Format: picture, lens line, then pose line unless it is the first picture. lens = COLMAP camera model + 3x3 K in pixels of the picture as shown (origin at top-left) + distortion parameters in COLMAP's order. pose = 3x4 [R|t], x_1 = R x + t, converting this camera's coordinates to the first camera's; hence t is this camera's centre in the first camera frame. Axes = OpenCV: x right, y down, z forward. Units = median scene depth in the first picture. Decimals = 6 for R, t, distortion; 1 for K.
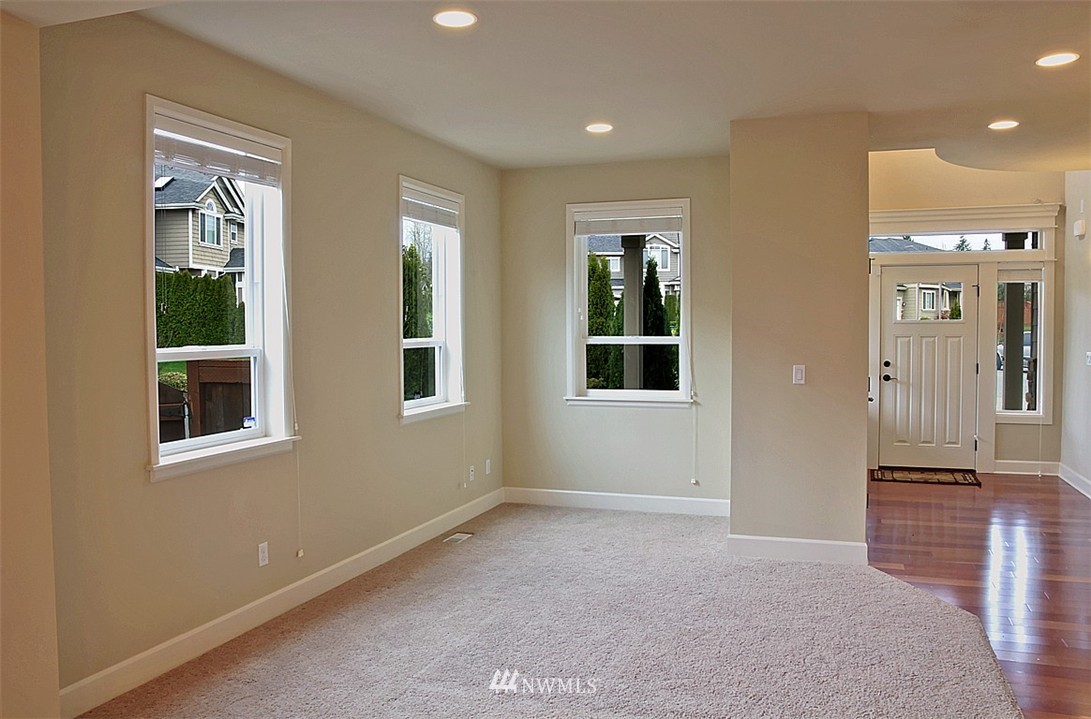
lens RADIAL K [[882.3, 0, 545.5], [0, 882.3, 359.5], [0, 0, 1]] dist [-0.060726, 0.009788]
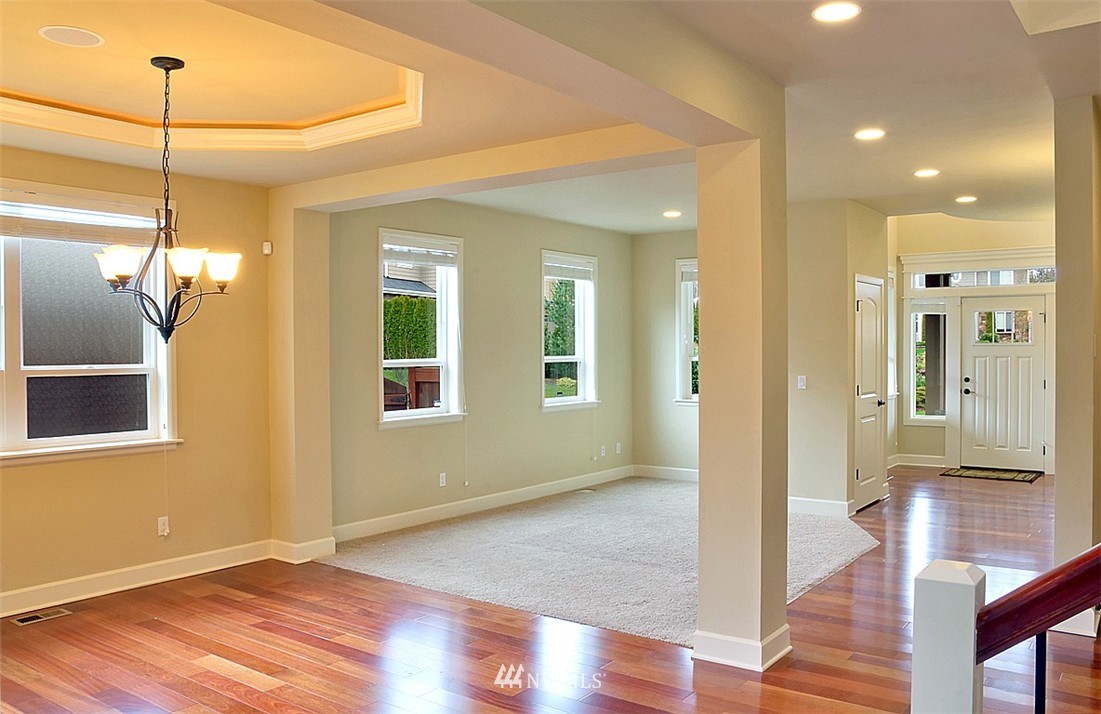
lens RADIAL K [[881.2, 0, 550.5], [0, 881.2, 357.0], [0, 0, 1]] dist [-0.000966, 0.000307]
pose [[0.958740, 0.005444, -0.284234, 0.287903], [-0.012443, 0.999662, -0.022826, 0.013067], [0.284013, 0.025421, 0.958483, -0.472368]]
